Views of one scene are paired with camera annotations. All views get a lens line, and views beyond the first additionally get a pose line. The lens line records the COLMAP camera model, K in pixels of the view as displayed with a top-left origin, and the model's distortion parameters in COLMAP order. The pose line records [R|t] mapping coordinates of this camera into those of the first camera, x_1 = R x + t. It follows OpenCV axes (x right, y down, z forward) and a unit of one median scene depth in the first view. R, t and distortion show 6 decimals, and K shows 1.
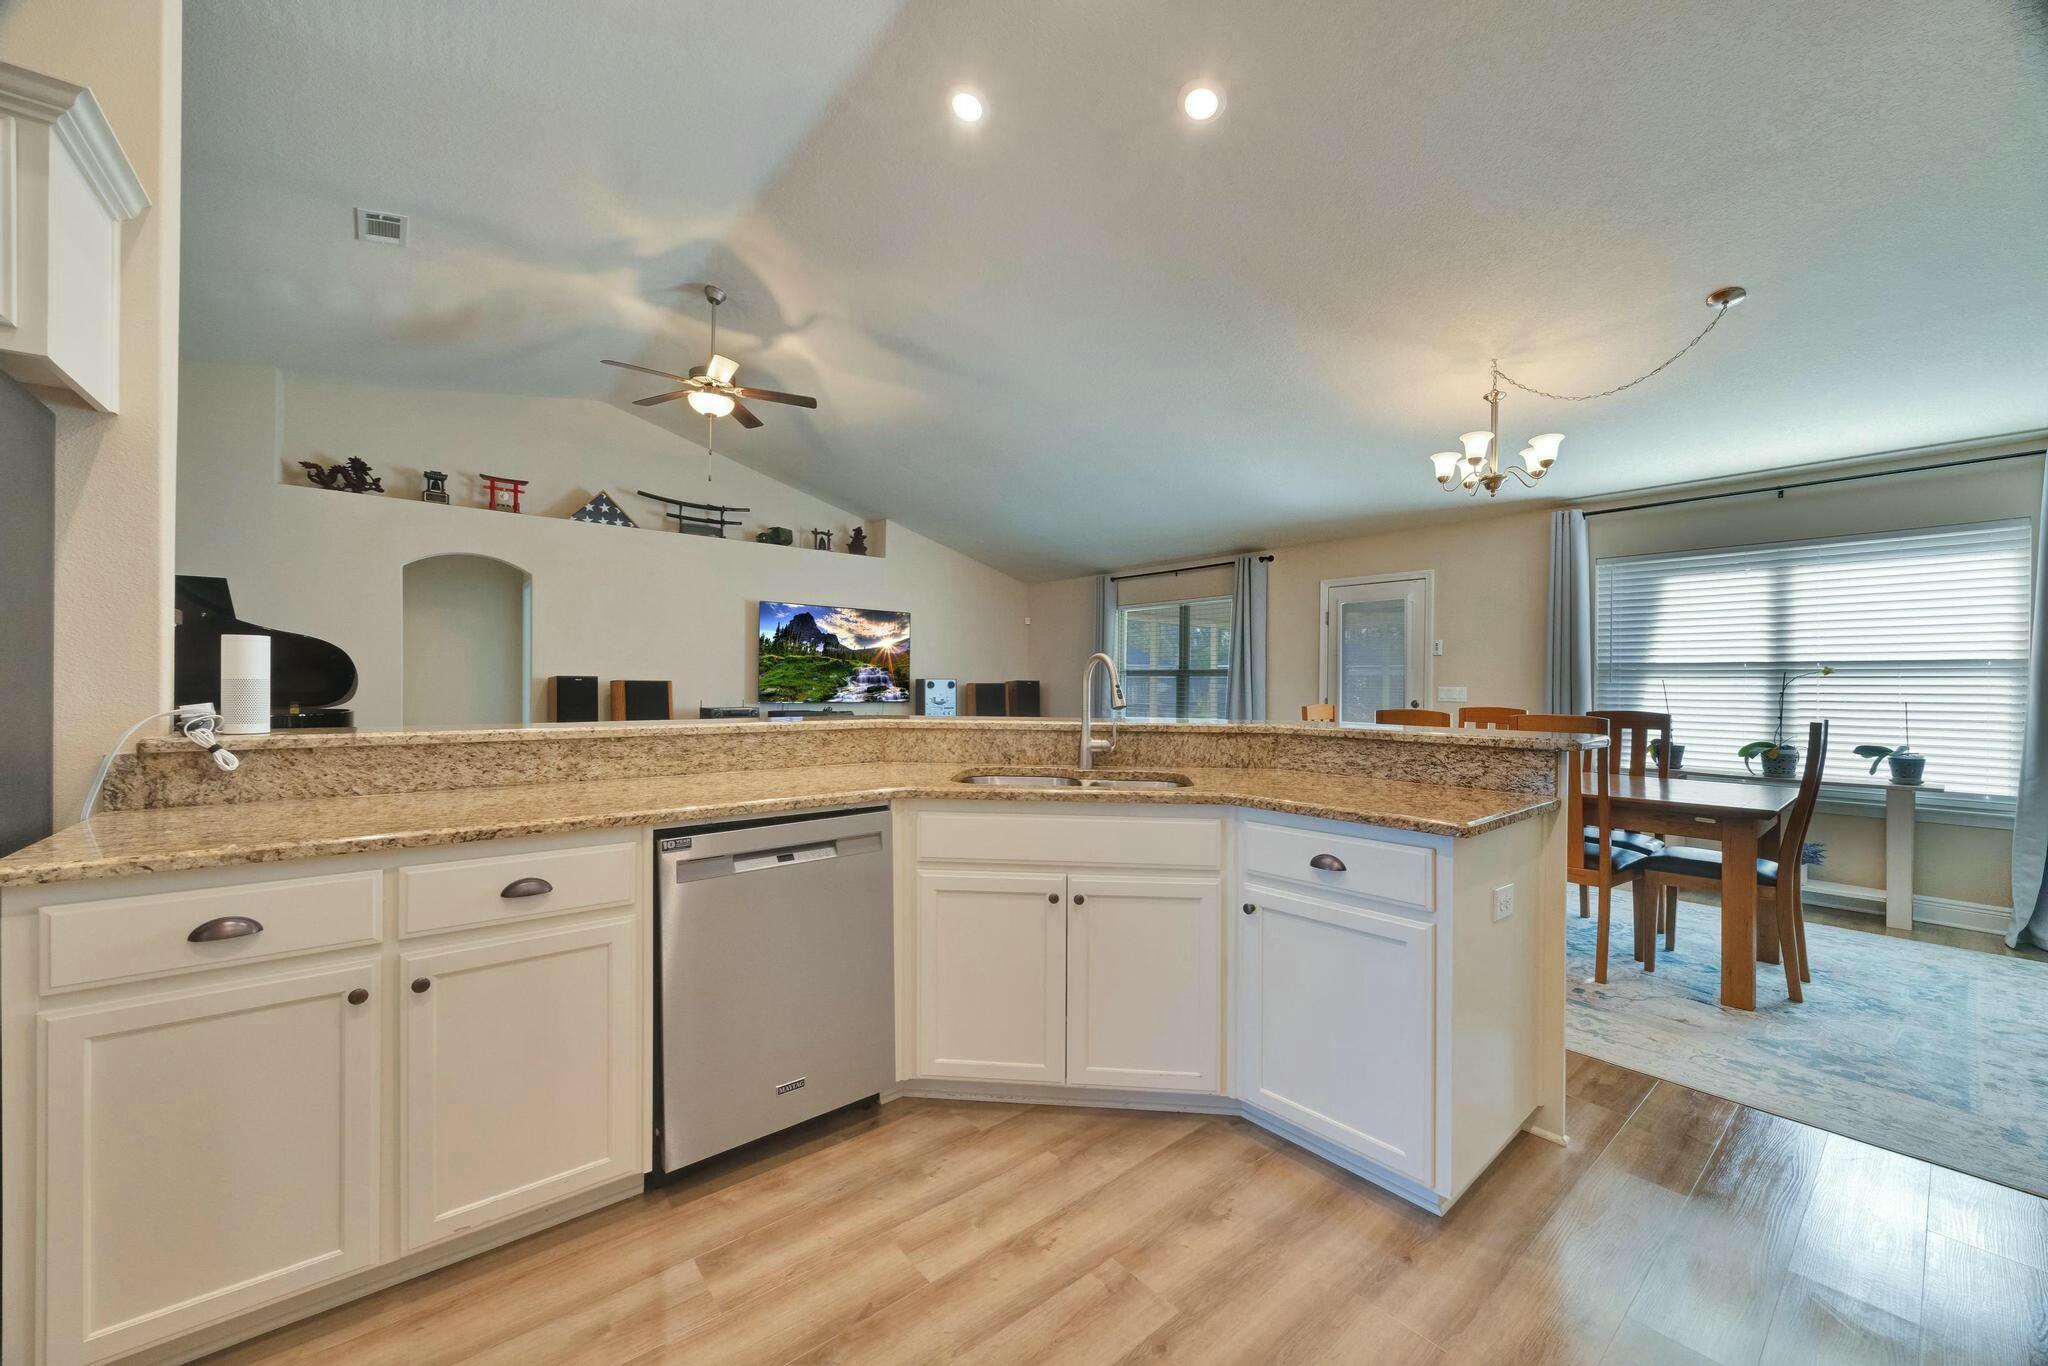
lens RADIAL K [[784.5, 0, 1023.6], [0, 784.5, 692.5], [0, 0, 1]] dist [-0.000544, -0.000273]
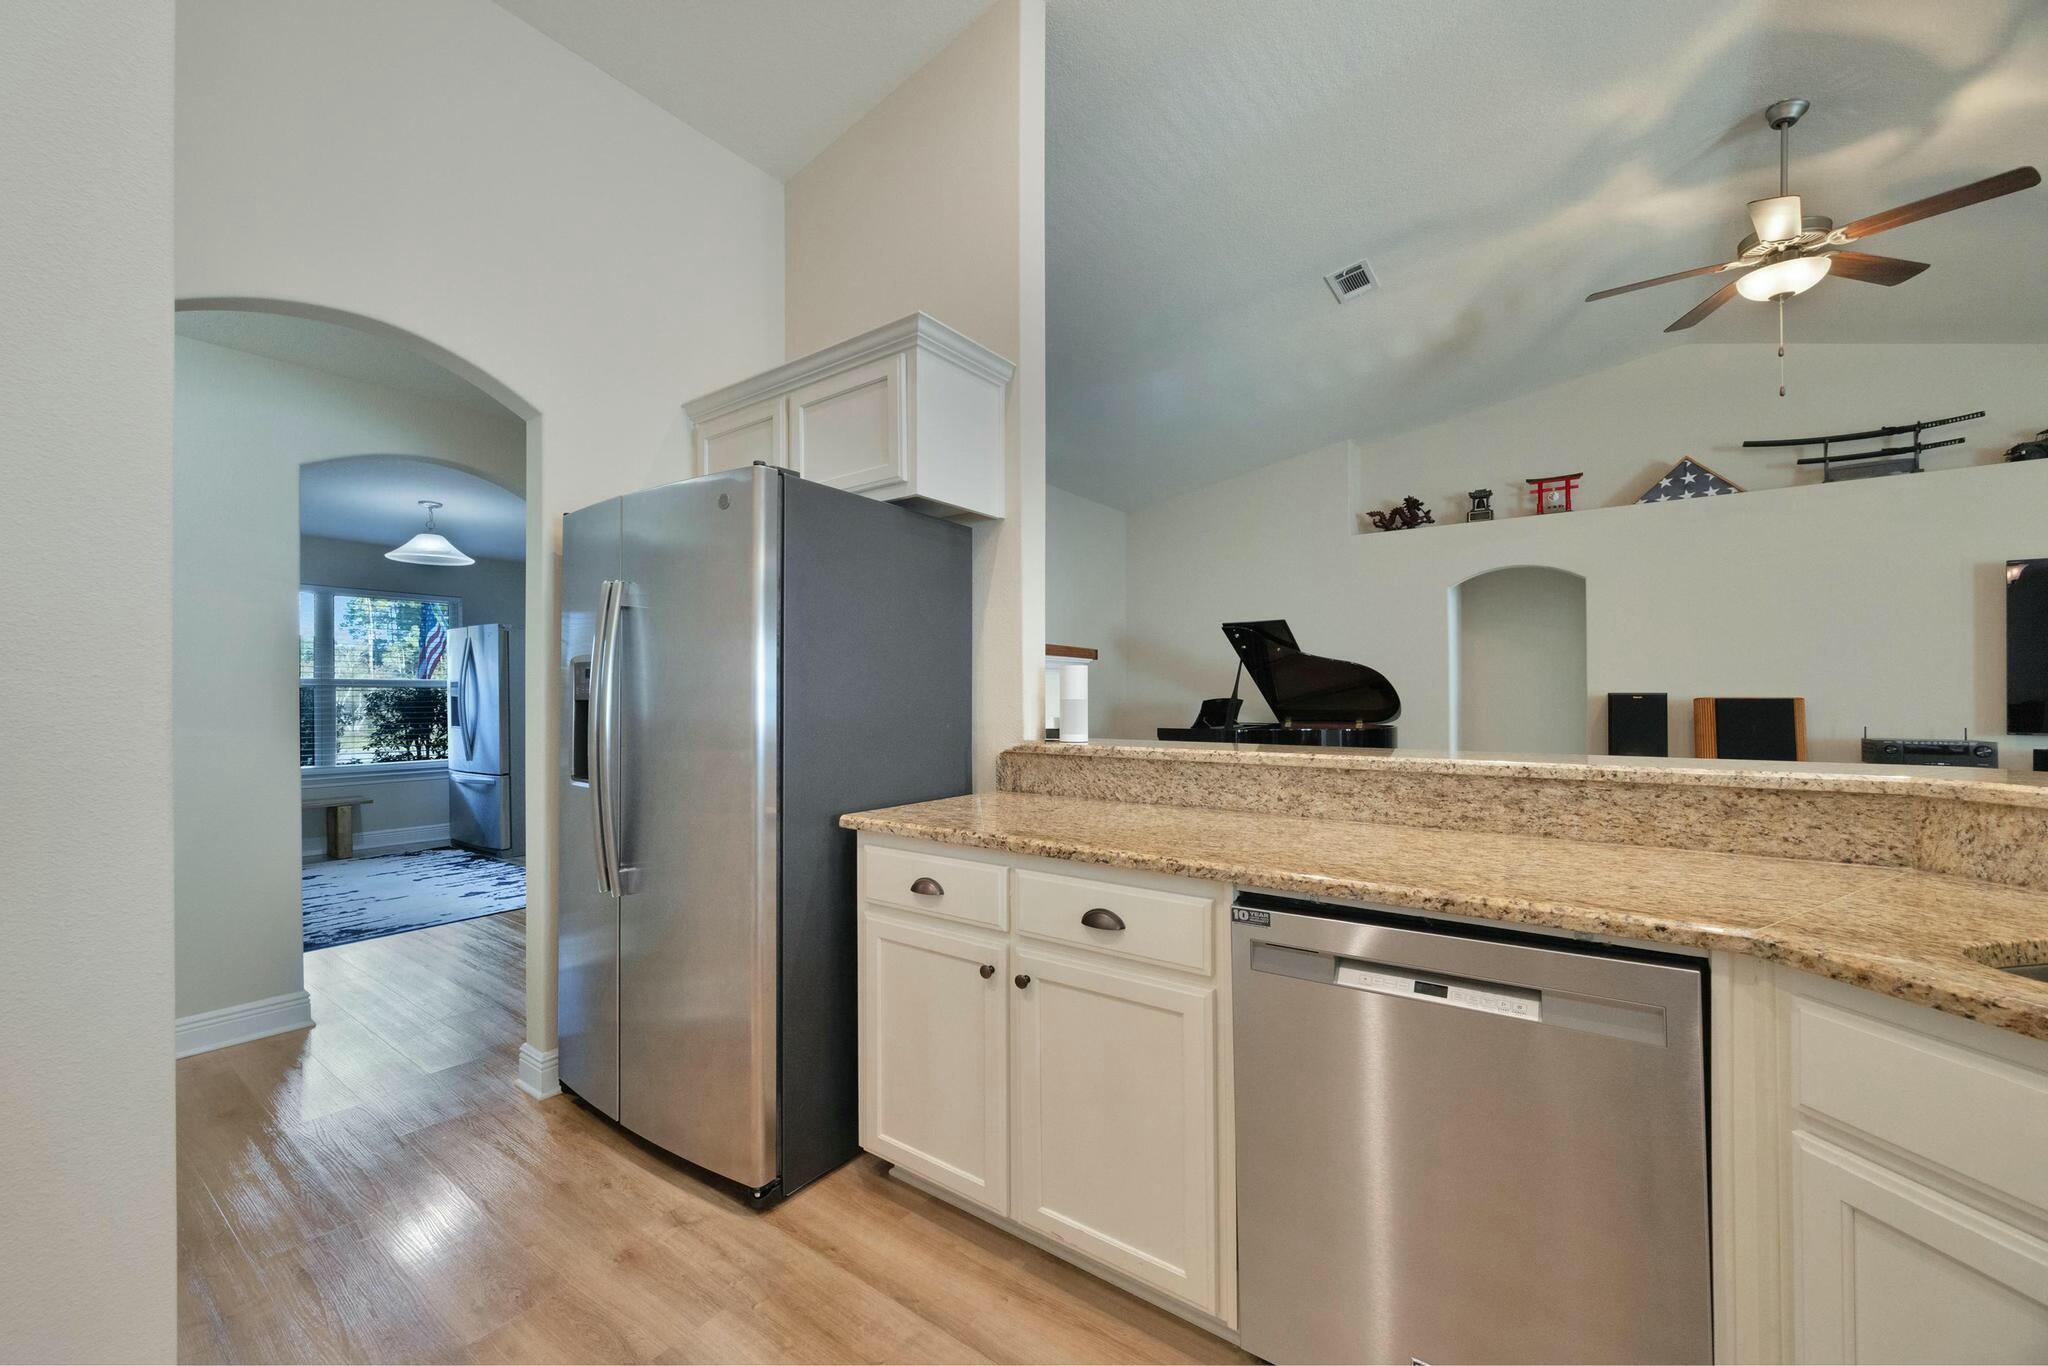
lens RADIAL K [[783.1, 0, 1005.5], [0, 783.1, 695.9], [0, 0, 1]] dist [-0.002150, -0.000128]
pose [[0.238917, -0.010055, -0.970988, 0.072968], [-0.008887, 0.999882, -0.012541, -0.001902], [0.970999, 0.011626, 0.238799, 0.186706]]
